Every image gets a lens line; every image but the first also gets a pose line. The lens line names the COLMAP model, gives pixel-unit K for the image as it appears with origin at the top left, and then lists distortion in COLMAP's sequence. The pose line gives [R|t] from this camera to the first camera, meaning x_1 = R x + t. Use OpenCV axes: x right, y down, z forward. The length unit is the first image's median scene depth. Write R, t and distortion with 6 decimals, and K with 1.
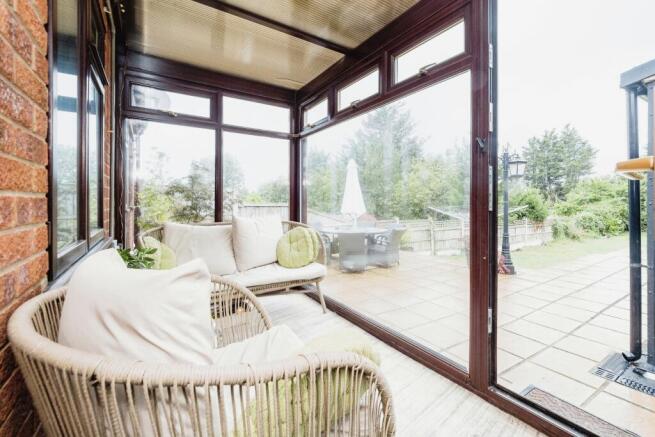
lens RADIAL K [[282.8, 0, 329.3], [0, 282.8, 203.2], [0, 0, 1]] dist [-0.003123, -0.000013]
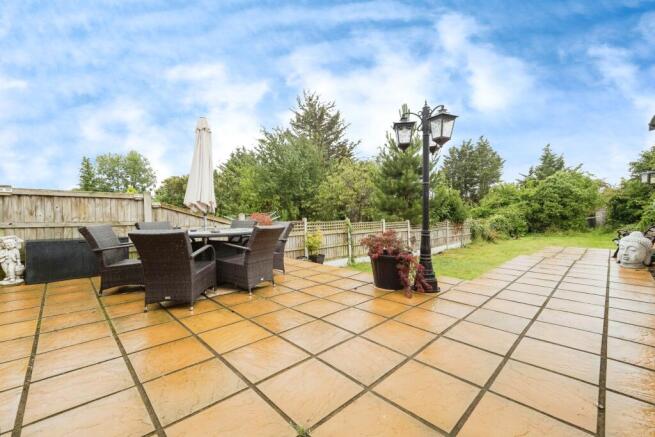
lens RADIAL K [[282.8, 0, 326.1], [0, 282.8, 217.5], [0, 0, 1]] dist [-0.003123, -0.000013]
pose [[0.978504, -0.007821, 0.206077, 0.067555], [0.003403, 0.999757, 0.021785, 0.016175], [-0.206197, -0.020615, 0.978293, 0.104251]]
